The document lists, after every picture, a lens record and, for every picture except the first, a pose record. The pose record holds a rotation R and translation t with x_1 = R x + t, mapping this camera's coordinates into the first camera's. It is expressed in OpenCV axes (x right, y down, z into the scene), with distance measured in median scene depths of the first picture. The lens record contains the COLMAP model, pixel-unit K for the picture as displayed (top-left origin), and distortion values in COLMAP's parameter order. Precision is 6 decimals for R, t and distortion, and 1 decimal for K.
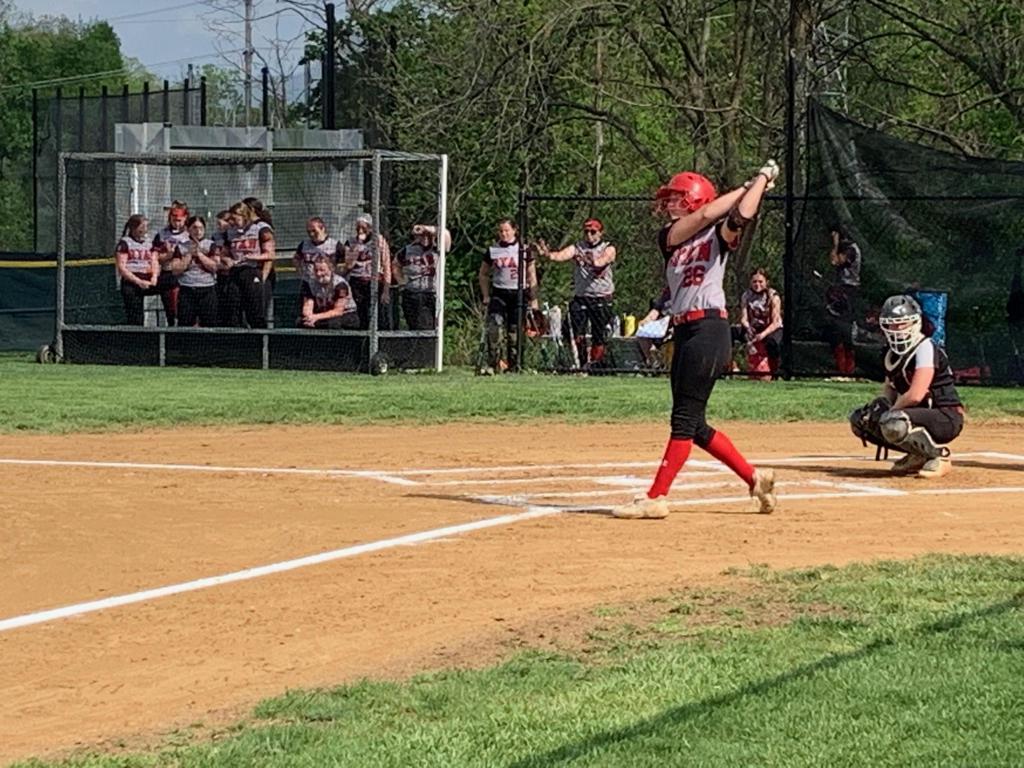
lens RADIAL K [[3597.5, 0, 506.4], [0, 3597.5, 379.0], [0, 0, 1]] dist [0.182908, 0.000000]
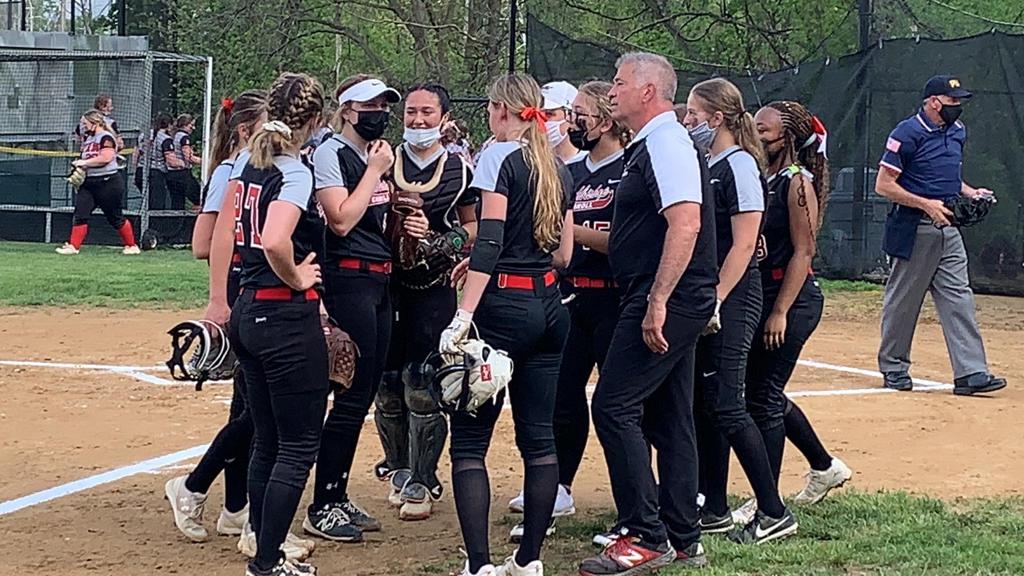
lens RADIAL K [[2667.1, 0, 515.8], [0, 2667.1, 283.8], [0, 0, 1]] dist [0.132863, 0.000000]
pose [[0.995444, 0.012421, 0.094534, 0.000223], [-0.014340, 0.999704, 0.019644, -0.008641], [-0.094262, -0.020910, 0.995328, 0.148936]]
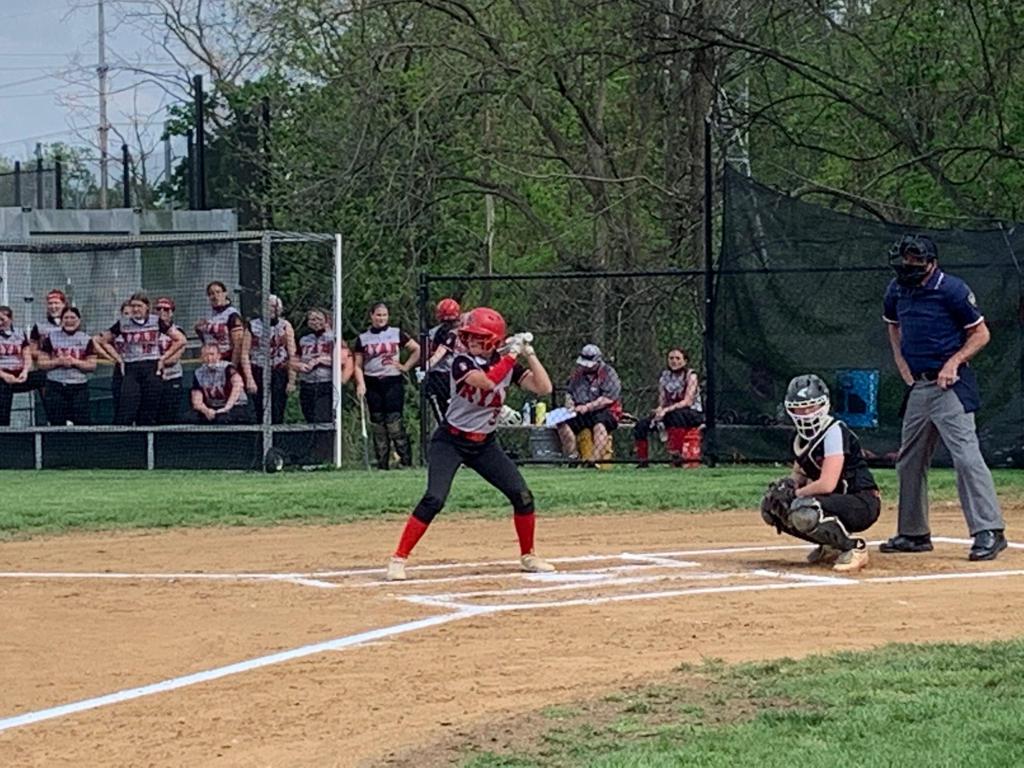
lens RADIAL K [[3901.1, 0, 514.8], [0, 3901.1, 382.7], [0, 0, 1]] dist [0.170524, 0.000000]
pose [[0.999143, -0.024466, 0.033385, -0.006474], [0.025241, 0.999417, -0.023005, 0.000505], [-0.032802, 0.023828, 0.999178, -0.011095]]
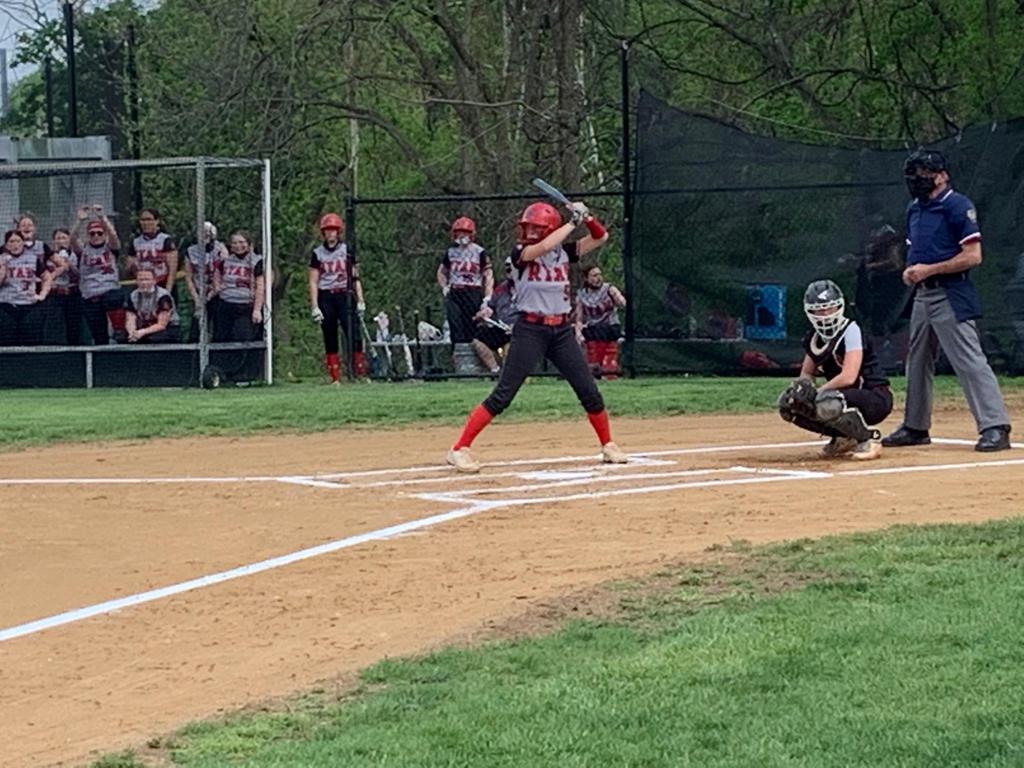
lens RADIAL K [[3901.1, 0, 543.6], [0, 3901.1, 386.1], [0, 0, 1]] dist [0.170524, 0.000000]
pose [[0.995653, -0.037115, 0.085421, -0.036573], [0.037359, 0.999301, -0.001261, 0.002763], [-0.085315, 0.004447, 0.996344, -0.054176]]
